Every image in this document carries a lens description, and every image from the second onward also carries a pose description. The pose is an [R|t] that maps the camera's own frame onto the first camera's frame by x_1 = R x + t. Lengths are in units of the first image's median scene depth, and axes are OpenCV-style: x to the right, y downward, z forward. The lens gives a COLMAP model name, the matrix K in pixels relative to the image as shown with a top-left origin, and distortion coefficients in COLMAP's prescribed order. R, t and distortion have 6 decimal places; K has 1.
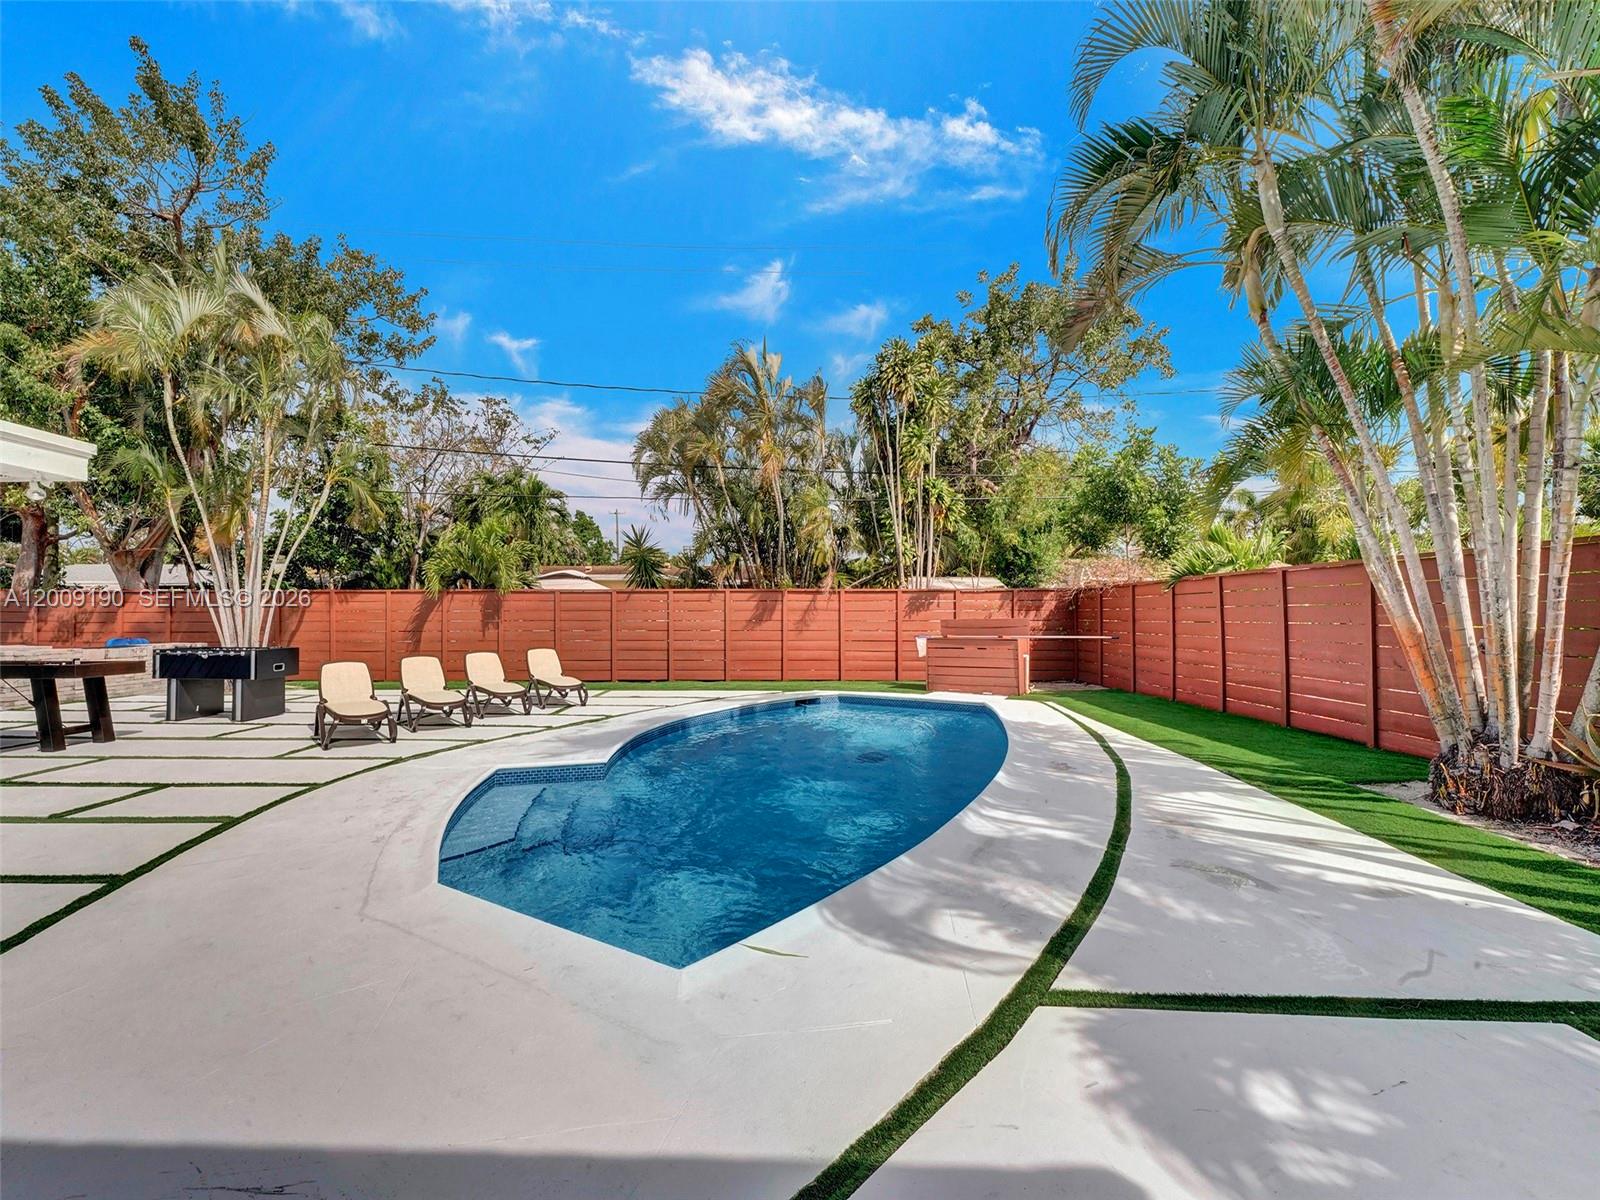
lens RADIAL K [[647.0, 0, 794.1], [0, 647.0, 616.0], [0, 0, 1]] dist [0.001107, -0.000020]
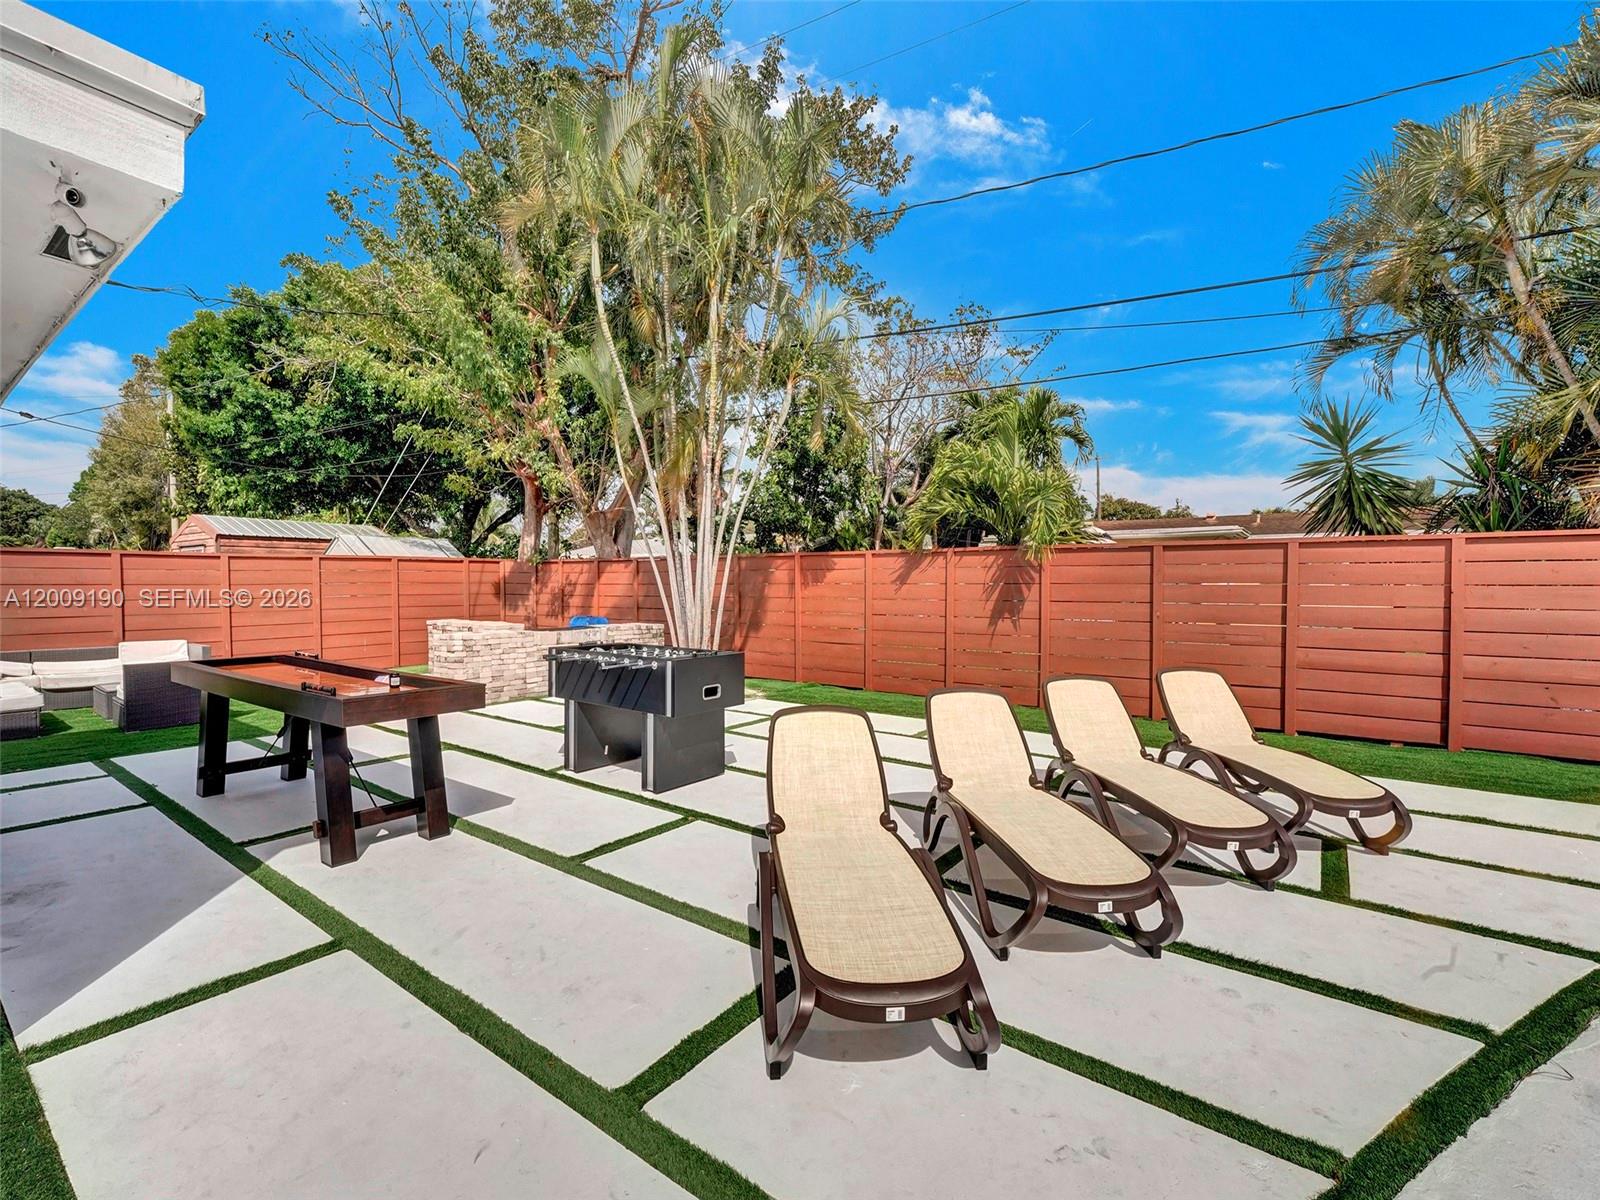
lens RADIAL K [[765.6, 0, 800.0], [0, 765.6, 600.0], [0, 0, 1]] dist [0.000210, -0.000010]
pose [[0.814547, 0.013508, -0.579940, -0.309077], [-0.005575, 0.999865, 0.015459, -0.002759], [0.580070, -0.009358, 0.814513, 0.436465]]
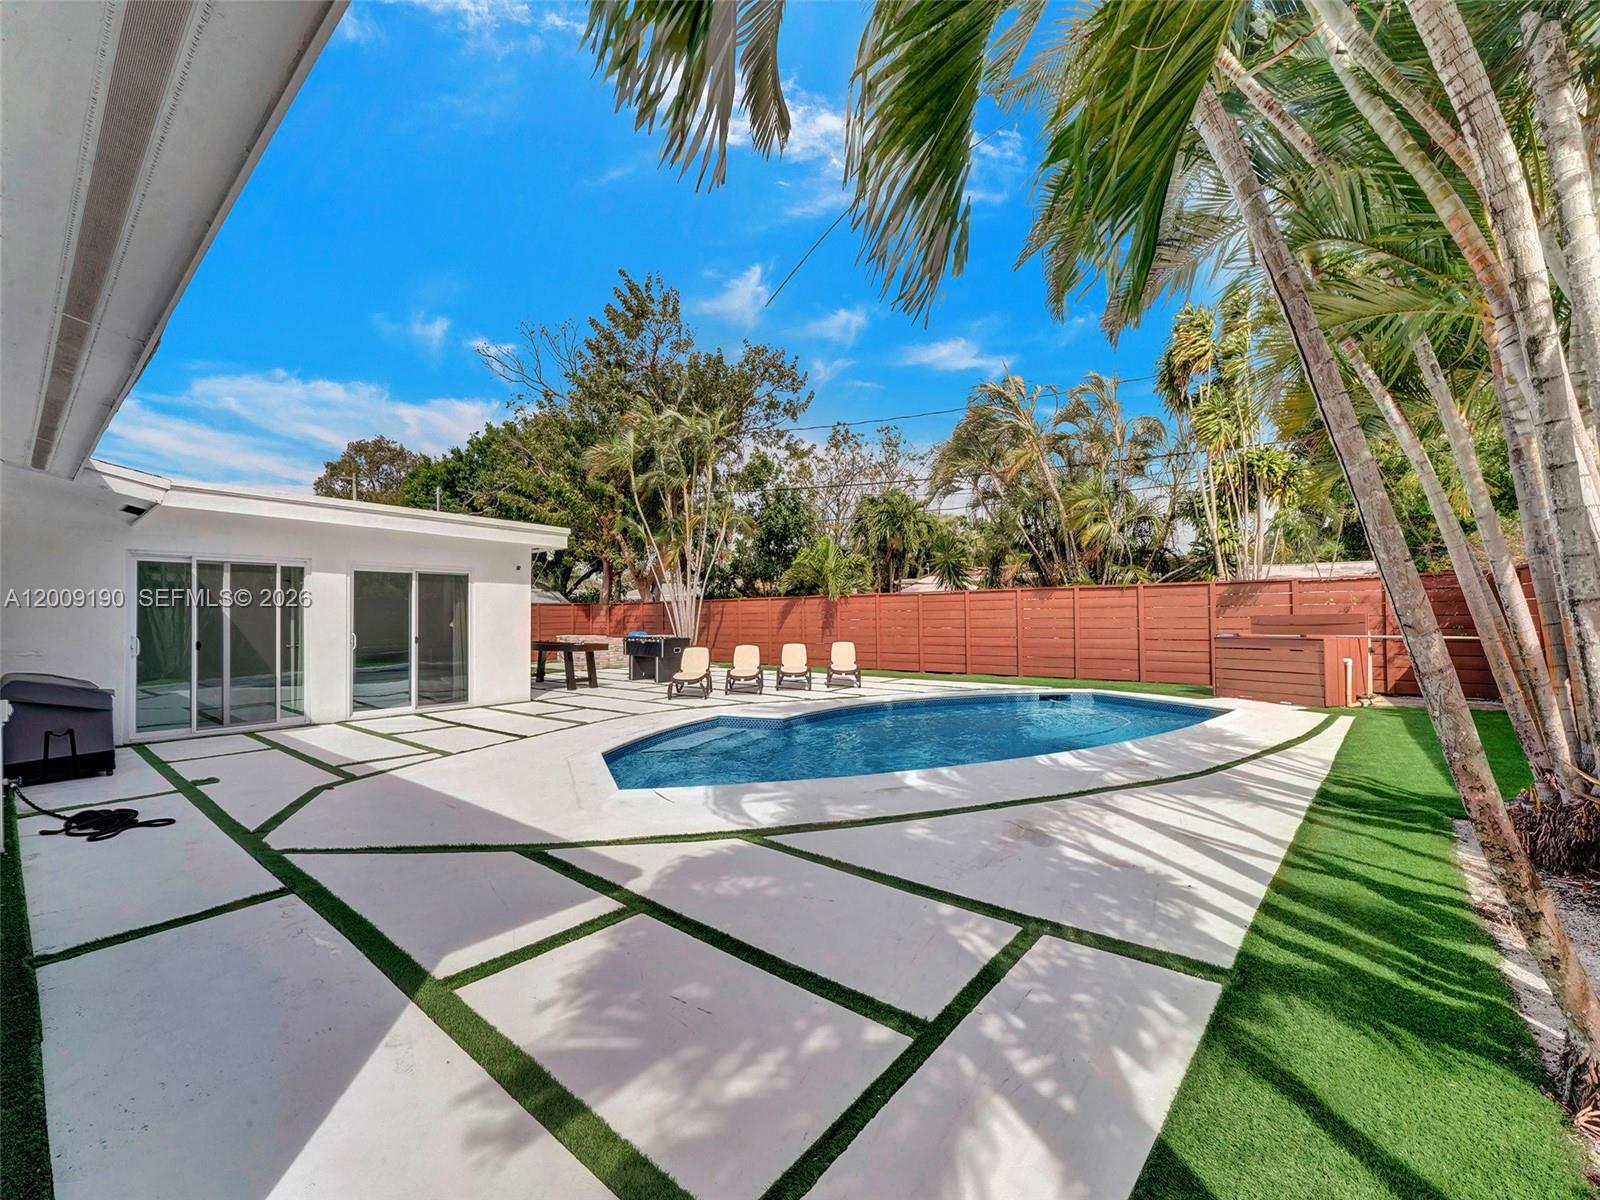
lens RADIAL K [[647.0, 0, 794.1], [0, 647.0, 616.0], [0, 0, 1]] dist [0.001107, -0.000020]
pose [[0.795725, -0.008050, -0.605604, 0.297786], [0.010079, 0.999949, -0.000048, -0.000102], [0.605574, -0.006065, 0.795766, -0.057020]]
